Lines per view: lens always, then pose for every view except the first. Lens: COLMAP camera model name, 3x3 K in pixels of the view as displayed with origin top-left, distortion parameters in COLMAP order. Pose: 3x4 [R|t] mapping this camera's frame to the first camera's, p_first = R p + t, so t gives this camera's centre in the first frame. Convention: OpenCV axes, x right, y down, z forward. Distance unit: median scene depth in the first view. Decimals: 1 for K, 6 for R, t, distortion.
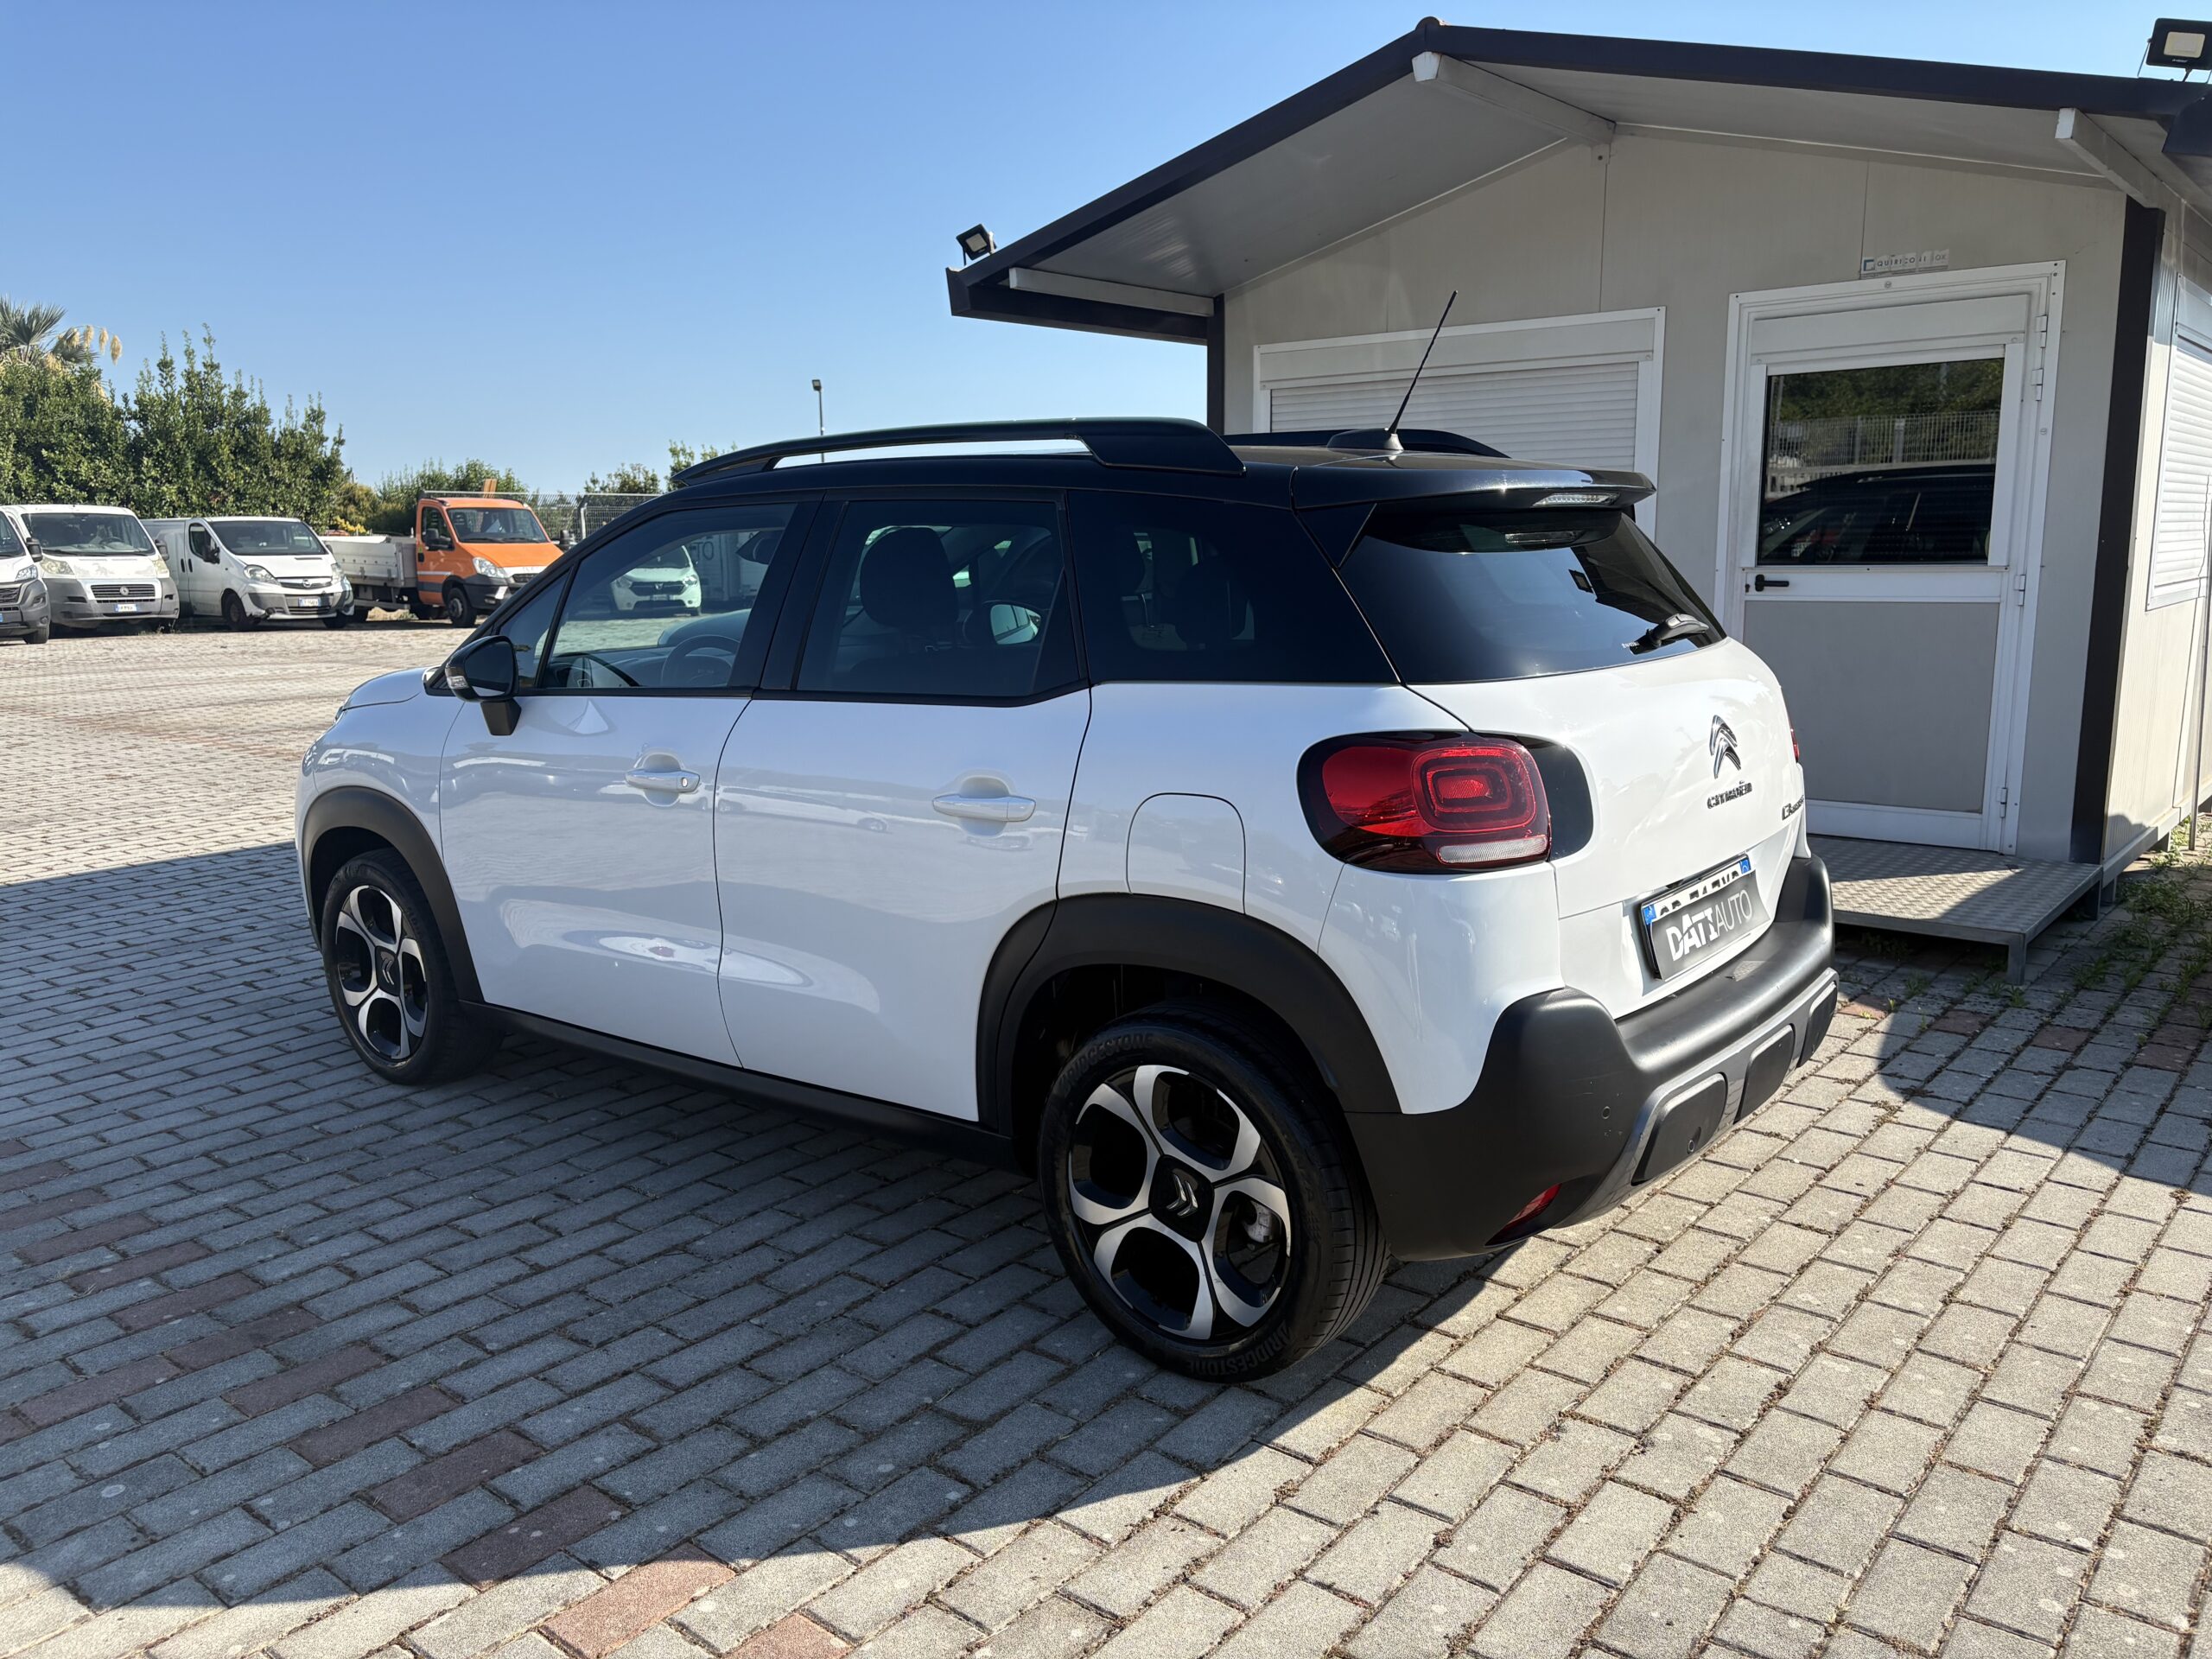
lens RADIAL K [[1669.9, 0, 1091.5], [0, 1669.9, 823.2], [0, 0, 1]] dist [0.034910, -0.037999]
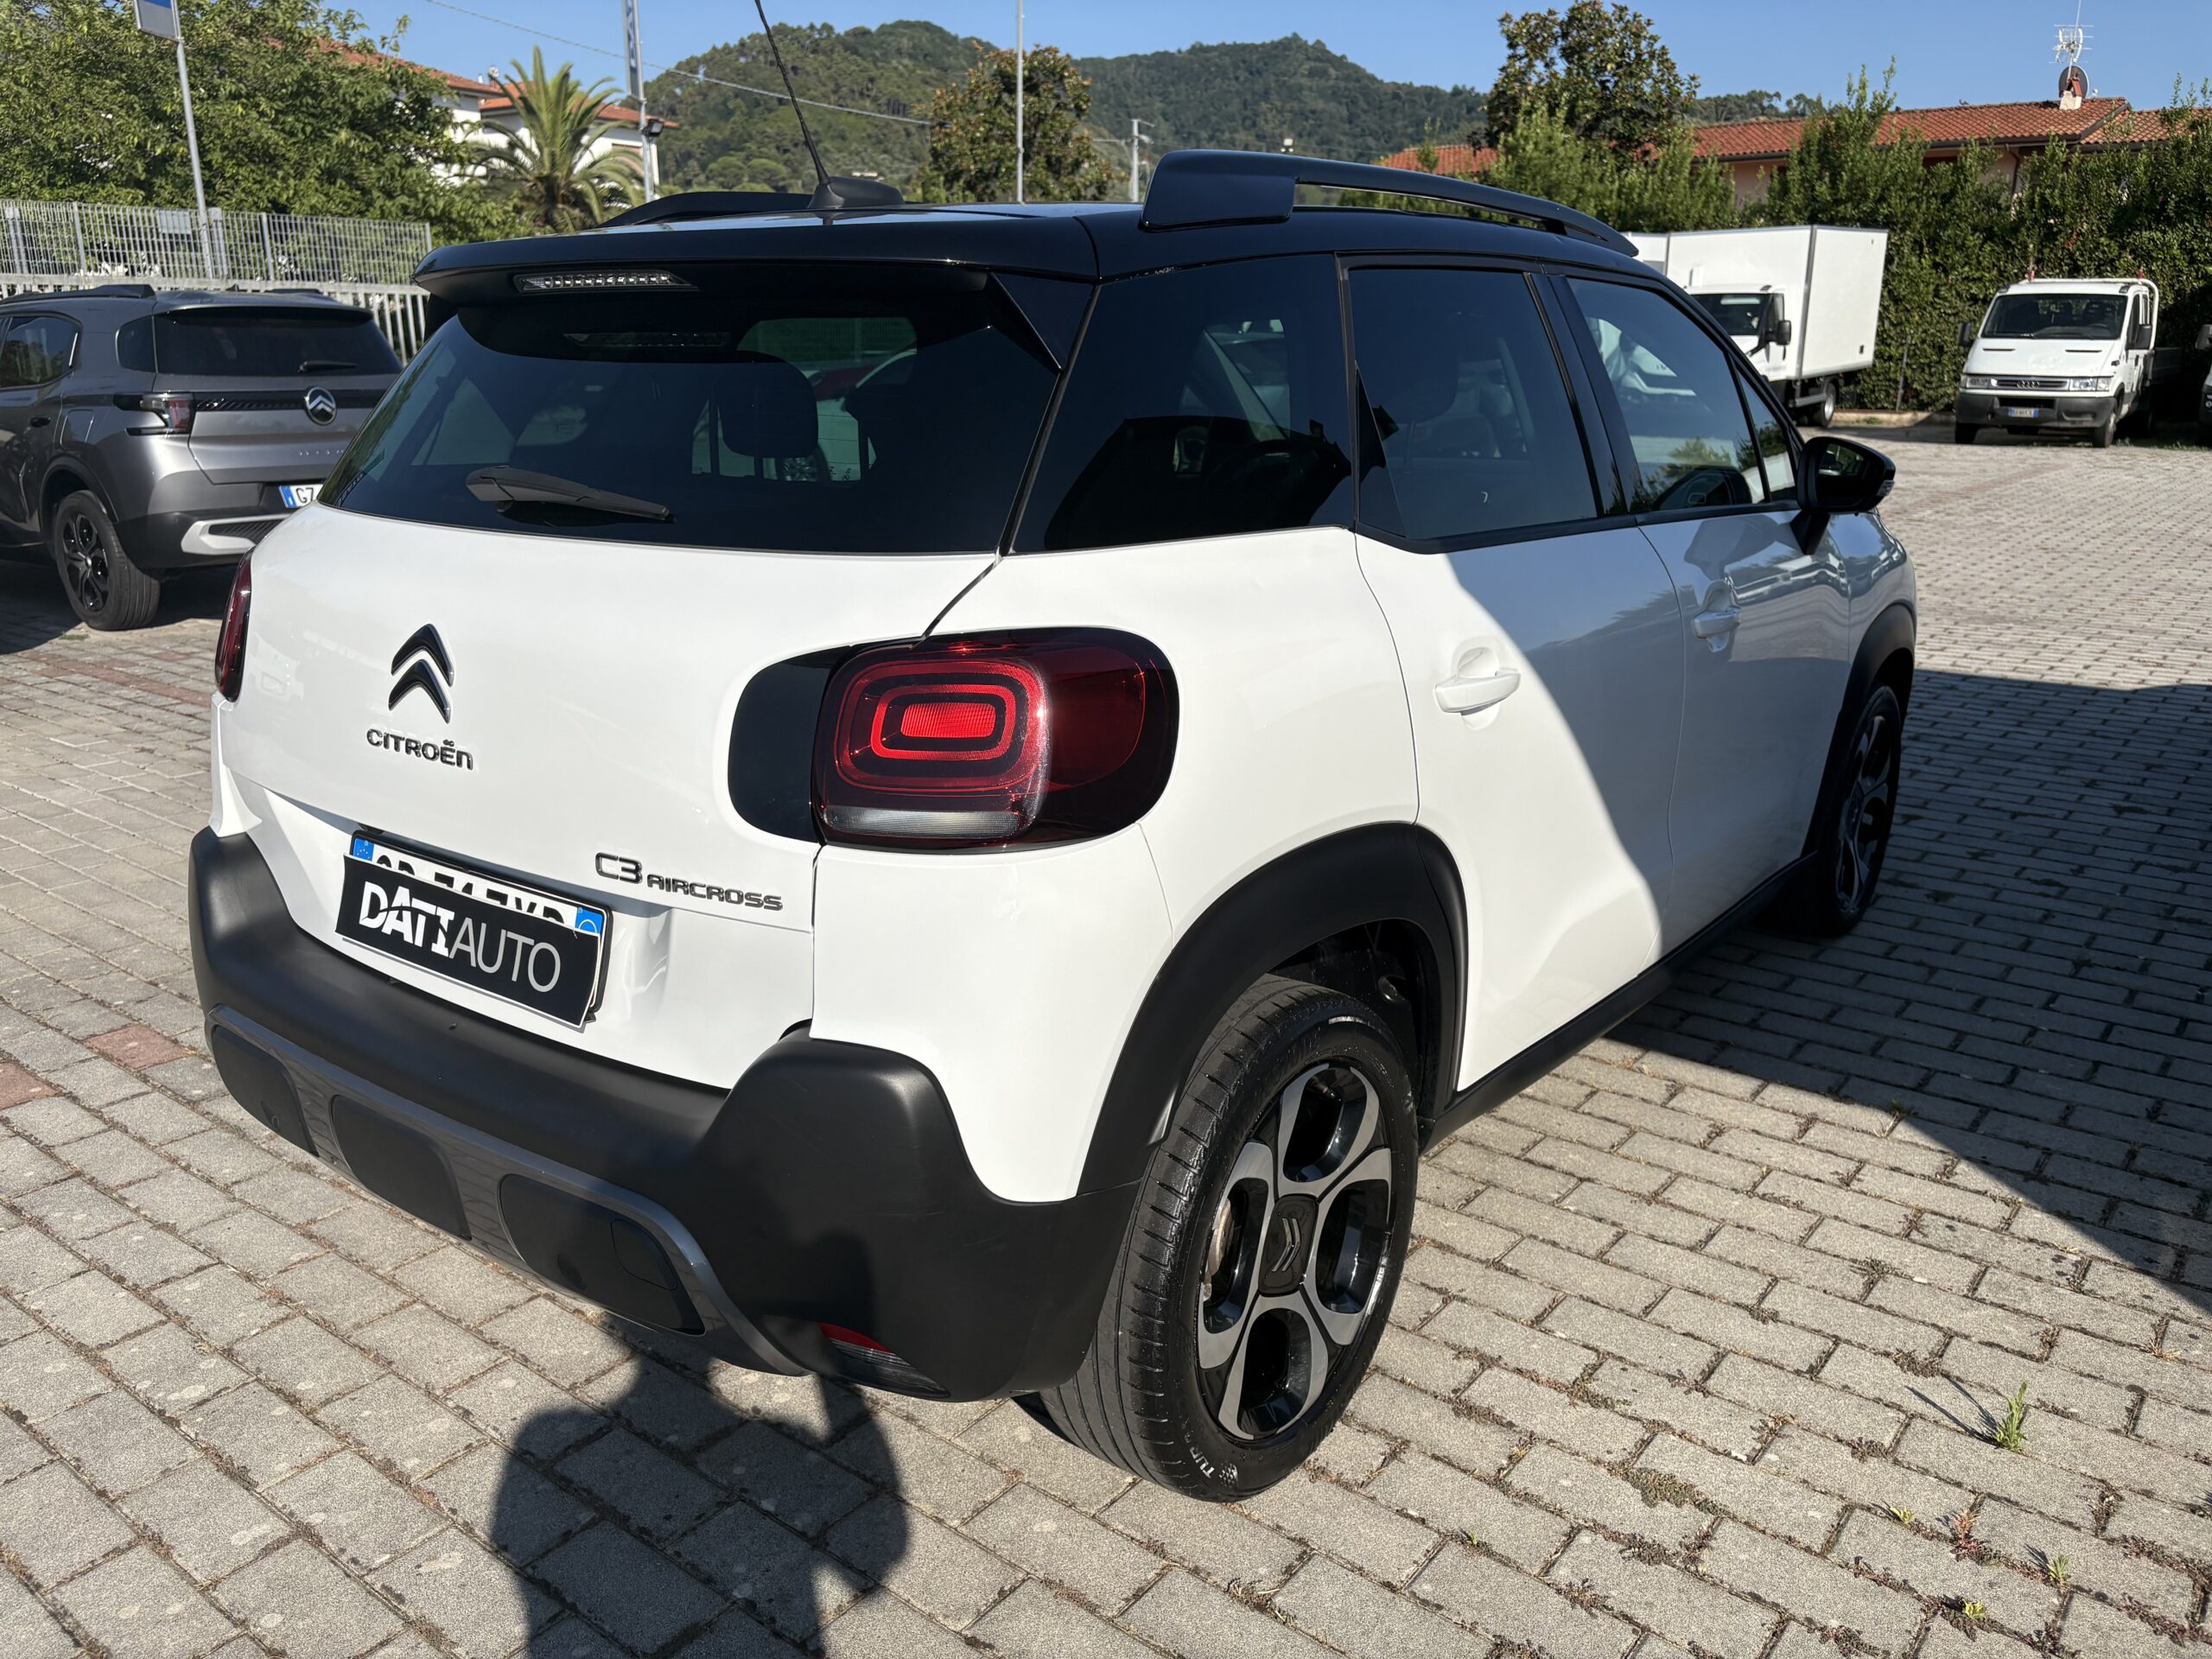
lens RADIAL K [[1669.9, 0, 1091.5], [0, 1669.9, 823.2], [0, 0, 1]] dist [0.034910, -0.037999]
pose [[0.038994, 0.290802, -0.955988, 0.782456], [-0.174218, 0.944041, 0.280061, -0.165519], [0.983935, 0.155630, 0.087475, 0.925040]]
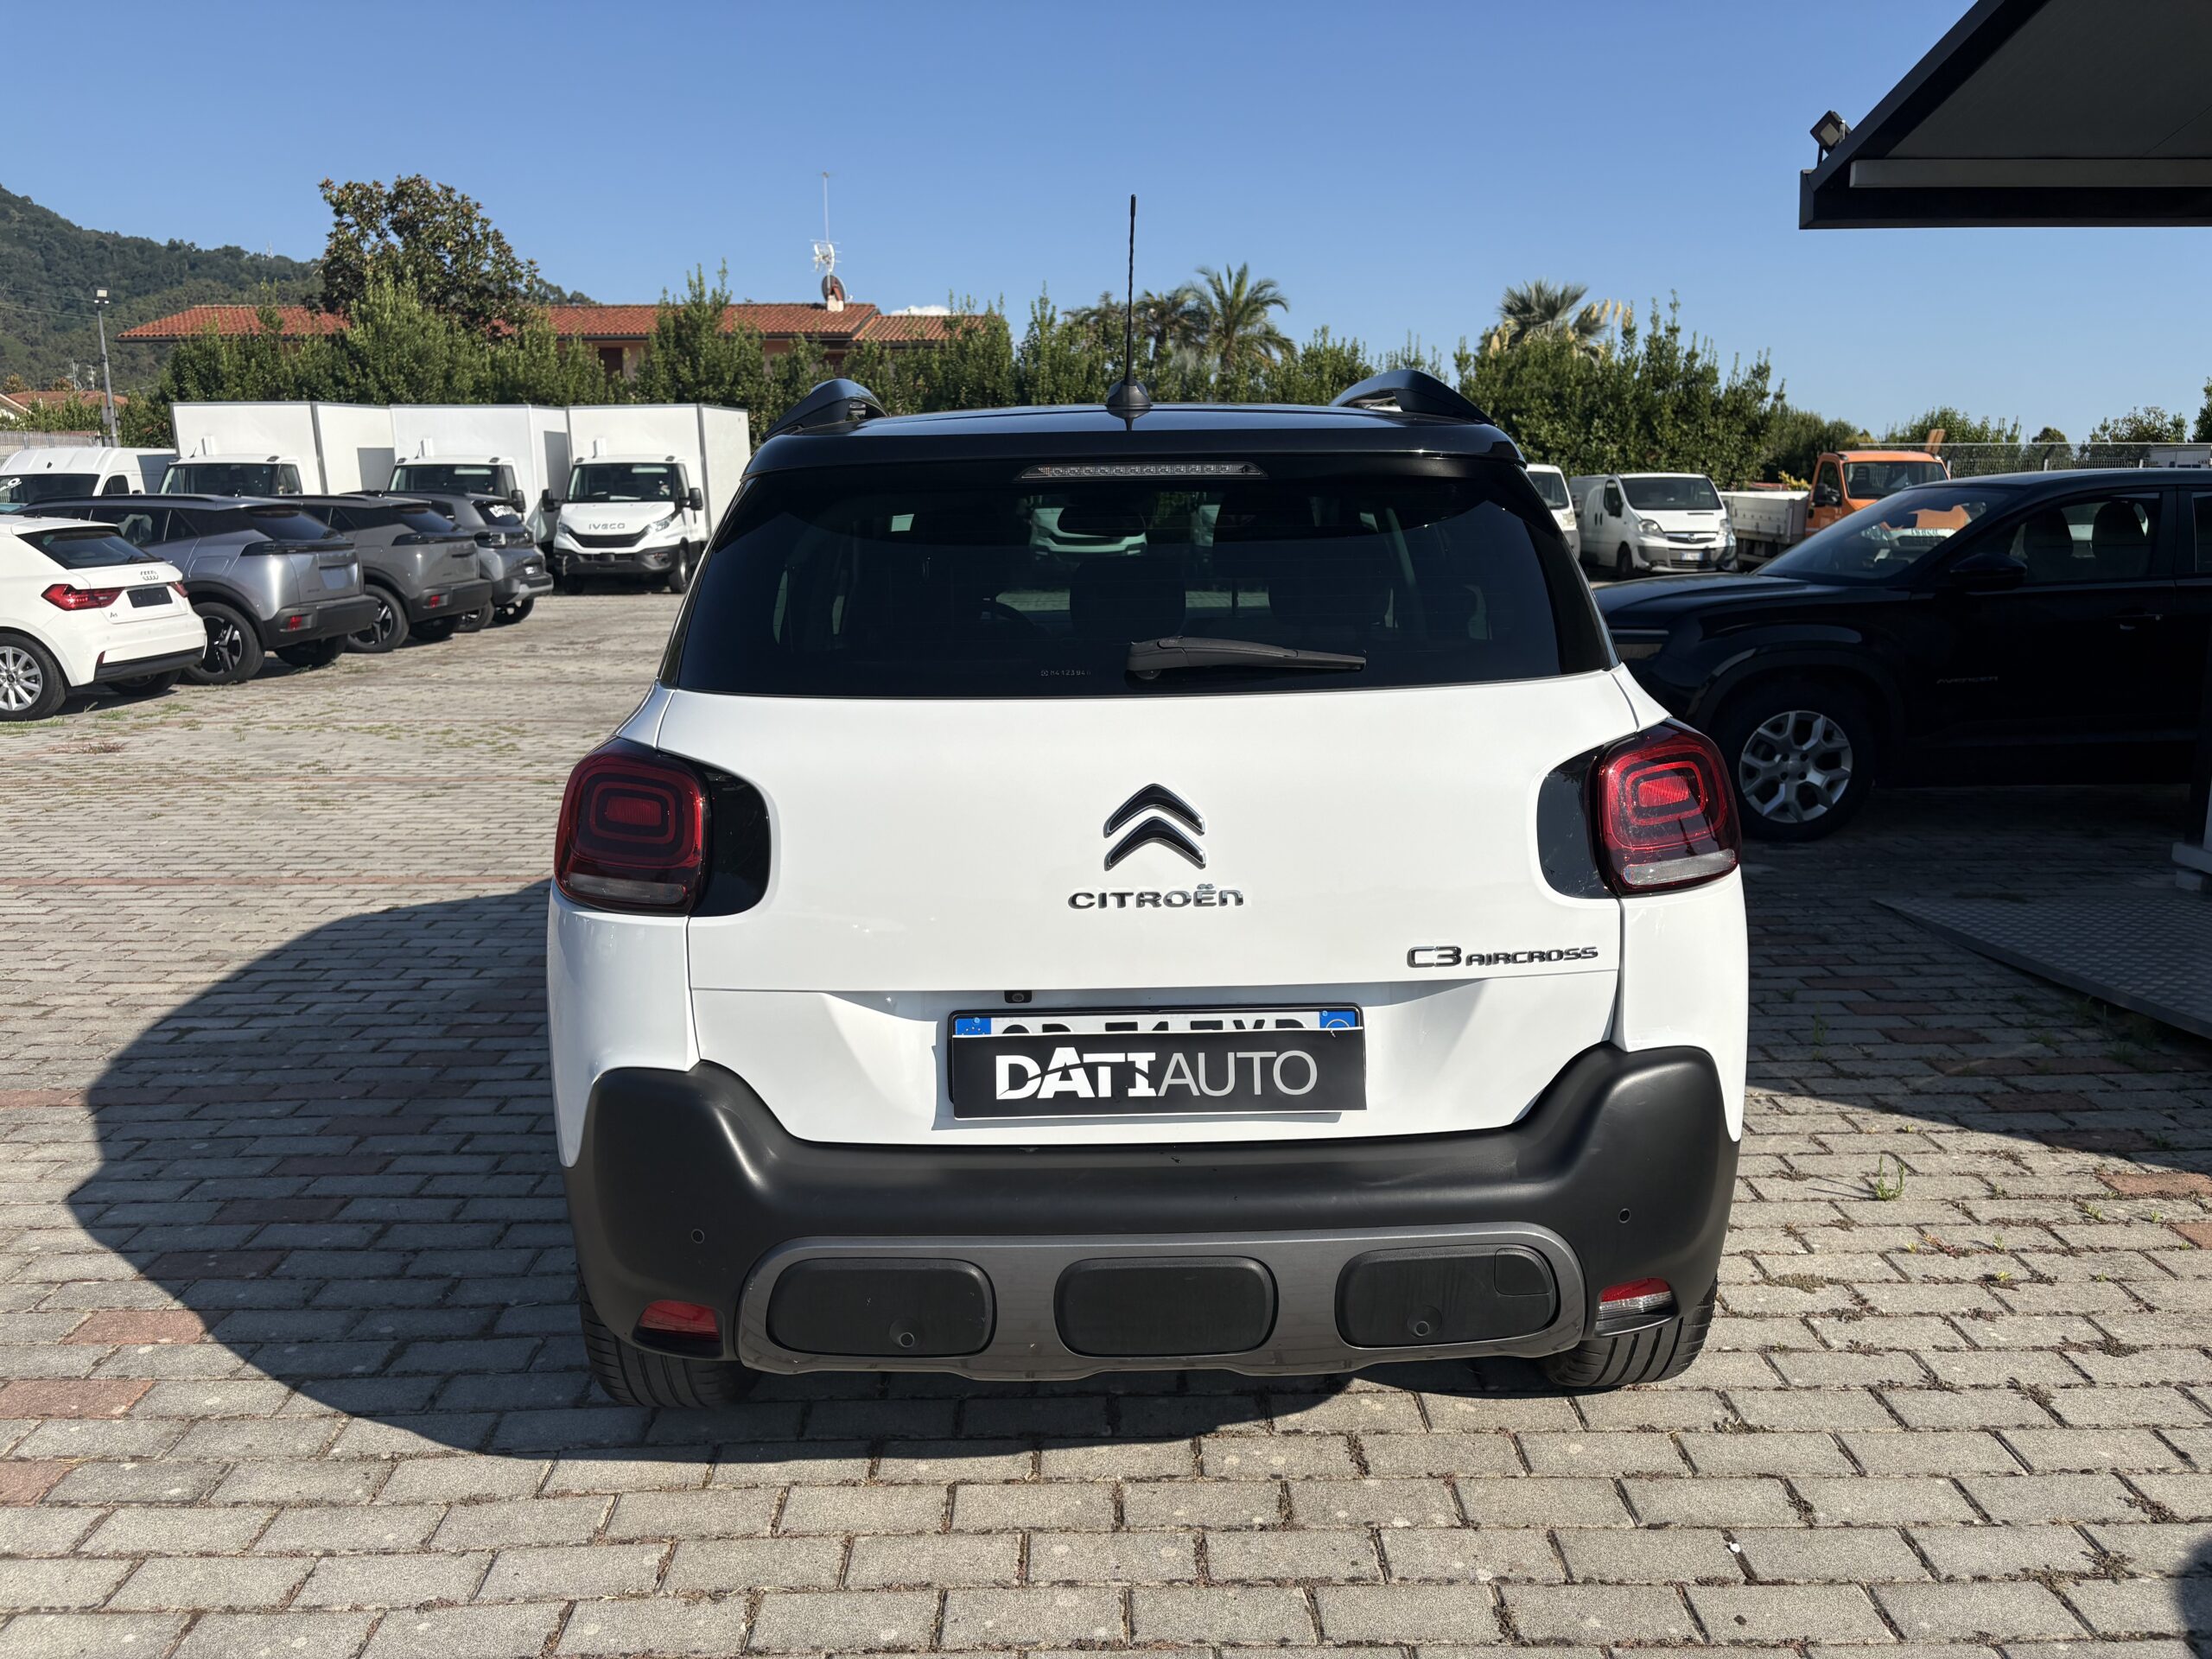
lens RADIAL K [[1667.0, 0, 1100.7], [0, 1667.0, 824.1], [0, 0, 1]] dist [0.041698, -0.037406]
pose [[0.651361, 0.153175, -0.743146, 0.671395], [-0.132973, 0.987298, 0.086949, -0.079702], [0.747026, 0.042183, 0.663456, 0.402471]]
